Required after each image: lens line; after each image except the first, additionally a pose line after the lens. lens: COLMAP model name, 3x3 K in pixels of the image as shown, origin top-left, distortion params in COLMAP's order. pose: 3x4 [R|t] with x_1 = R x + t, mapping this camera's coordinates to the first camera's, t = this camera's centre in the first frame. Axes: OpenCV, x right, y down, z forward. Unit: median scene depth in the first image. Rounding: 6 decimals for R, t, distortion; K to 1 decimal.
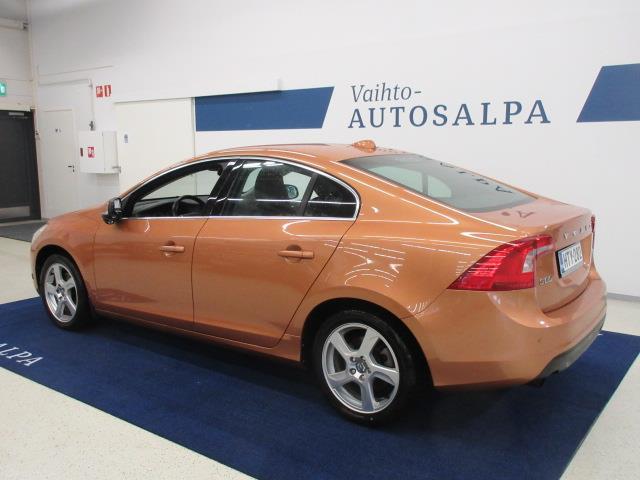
lens RADIAL K [[593.9, 0, 320.4], [0, 593.9, 239.4], [0, 0, 1]] dist [0.009996, 0.000000]
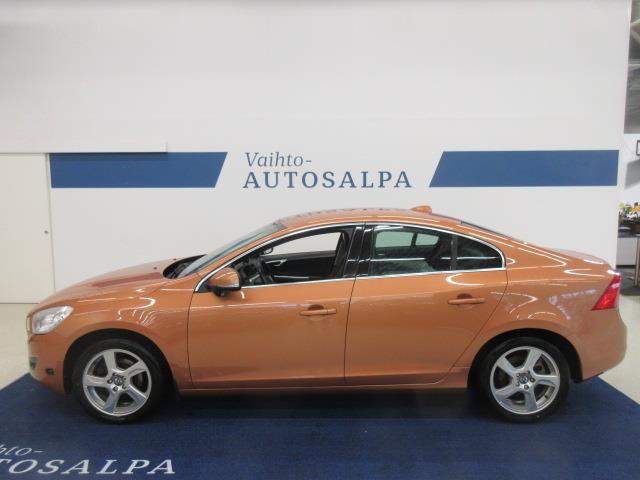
lens RADIAL K [[473.3, 0, 321.5], [0, 473.3, 242.4], [0, 0, 1]] dist [0.006190, 0.001247]
pose [[0.807541, -0.062971, 0.586440, -0.453627], [0.093351, 0.995398, -0.021662, -0.054963], [-0.582377, 0.072238, 0.809703, 0.193987]]
